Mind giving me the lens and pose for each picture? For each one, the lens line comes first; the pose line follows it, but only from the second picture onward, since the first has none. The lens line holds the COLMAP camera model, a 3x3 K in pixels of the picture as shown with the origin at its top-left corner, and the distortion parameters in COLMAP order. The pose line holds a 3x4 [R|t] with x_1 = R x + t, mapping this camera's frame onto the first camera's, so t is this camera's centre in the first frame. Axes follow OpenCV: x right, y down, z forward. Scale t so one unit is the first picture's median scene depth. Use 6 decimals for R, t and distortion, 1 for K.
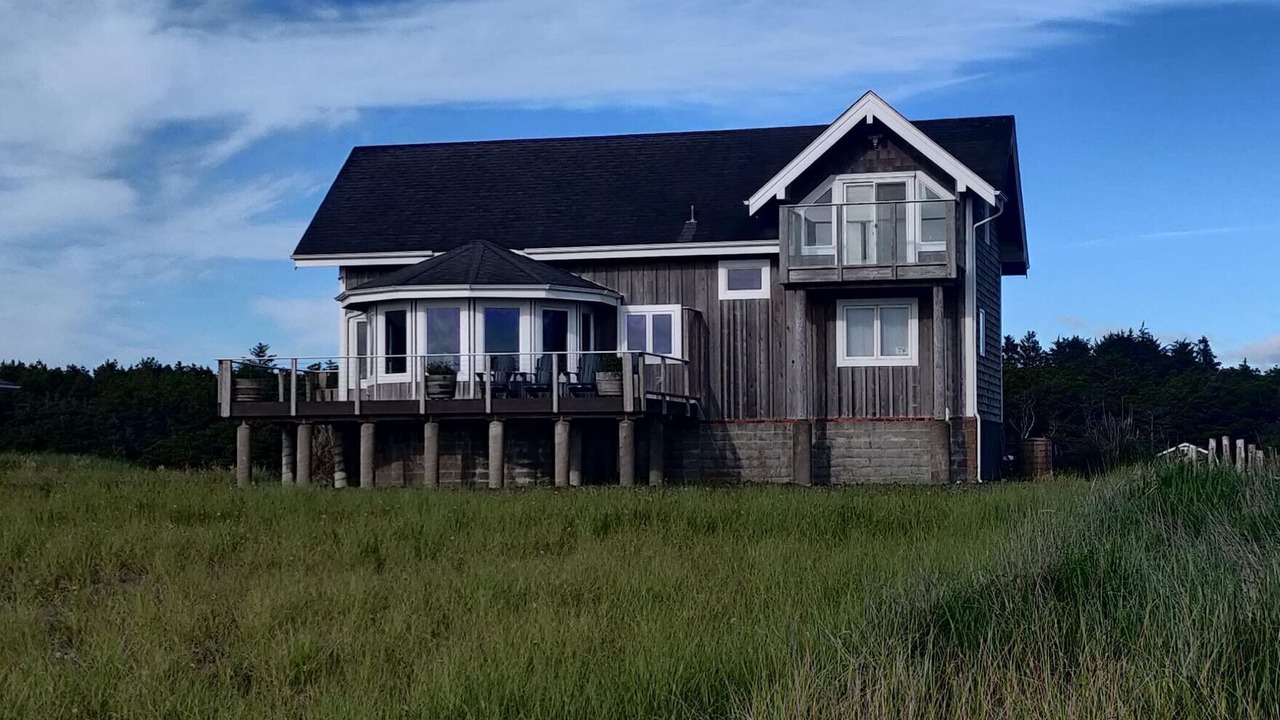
lens RADIAL K [[2091.8, 0, 639.4], [0, 2091.8, 353.8], [0, 0, 1]] dist [0.137278, 0.000000]
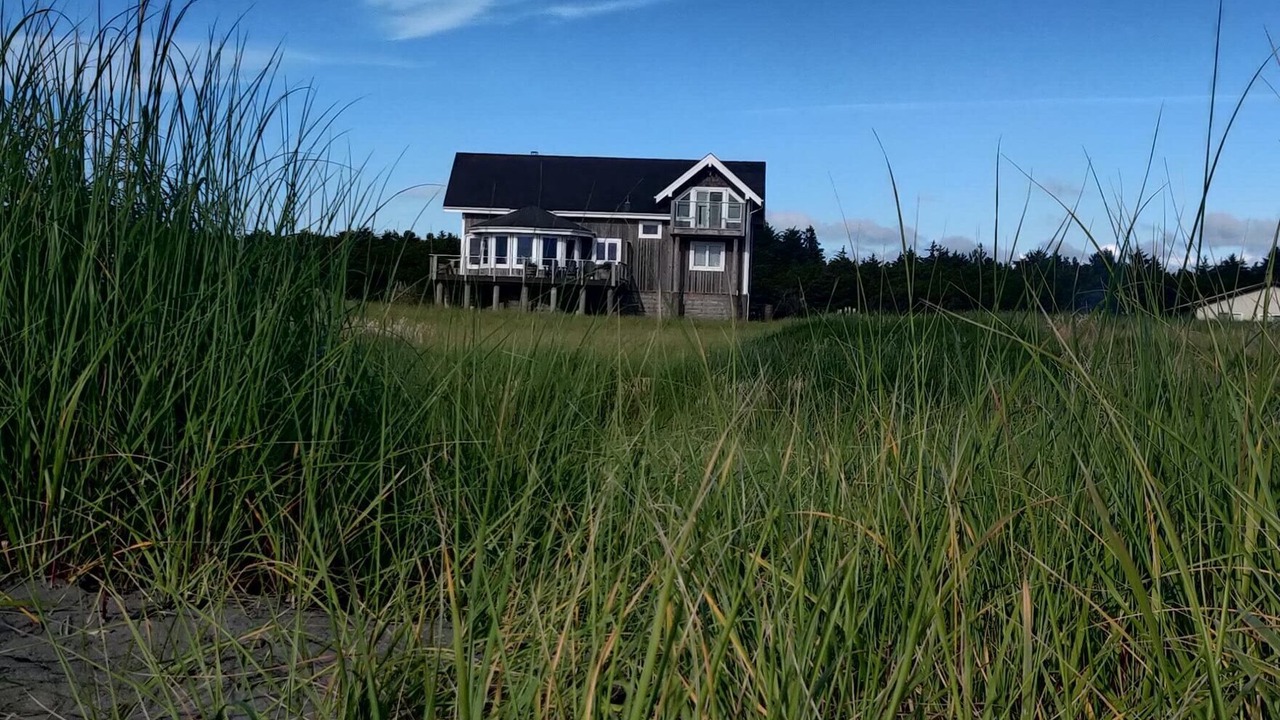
lens RADIAL K [[2091.8, 0, 635.6], [0, 2091.8, 360.8], [0, 0, 1]] dist [0.137278, 0.000000]
pose [[0.982466, 0.037484, 0.182636, -0.385724], [-0.049913, 0.996705, 0.063939, -0.039023], [-0.179637, -0.071933, 0.981099, -1.279179]]
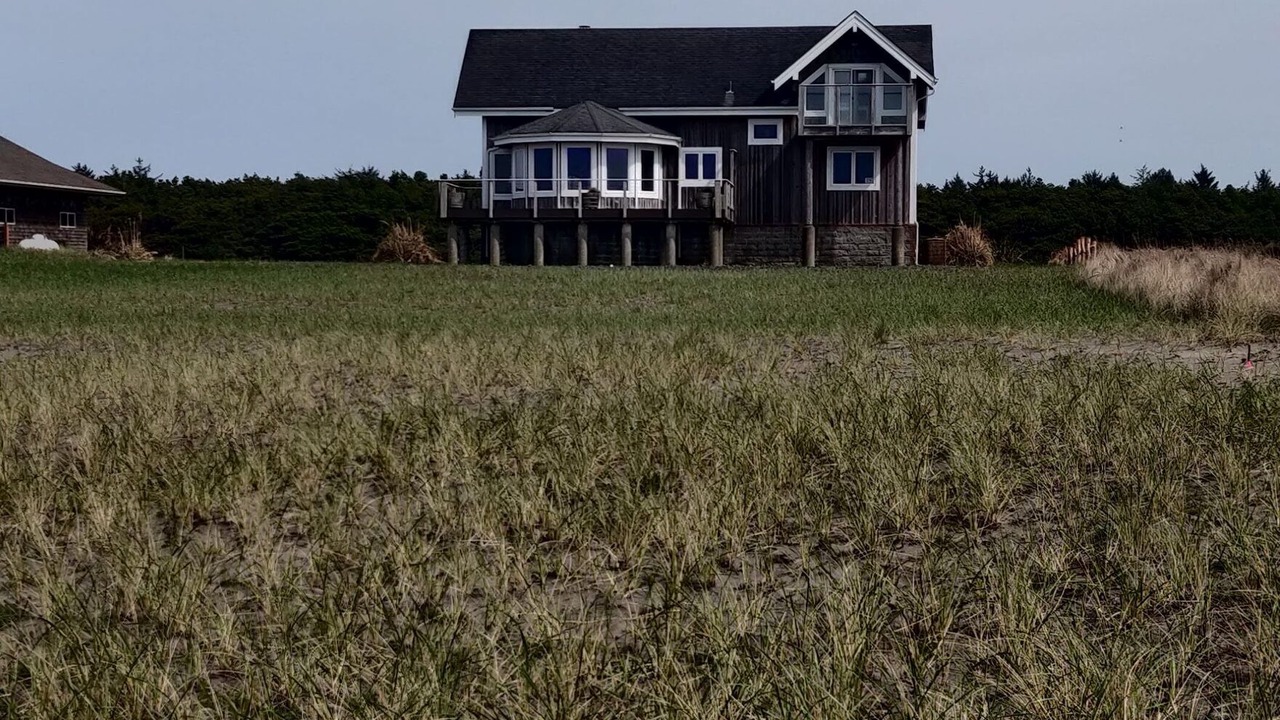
lens RADIAL K [[2091.8, 0, 643.4], [0, 2091.8, 357.5], [0, 0, 1]] dist [0.137278, 0.000000]
pose [[0.984193, -0.000618, 0.177100, -0.313003], [-0.015695, 0.995755, 0.090697, -0.009113], [-0.176404, -0.092043, 0.980005, -0.502659]]
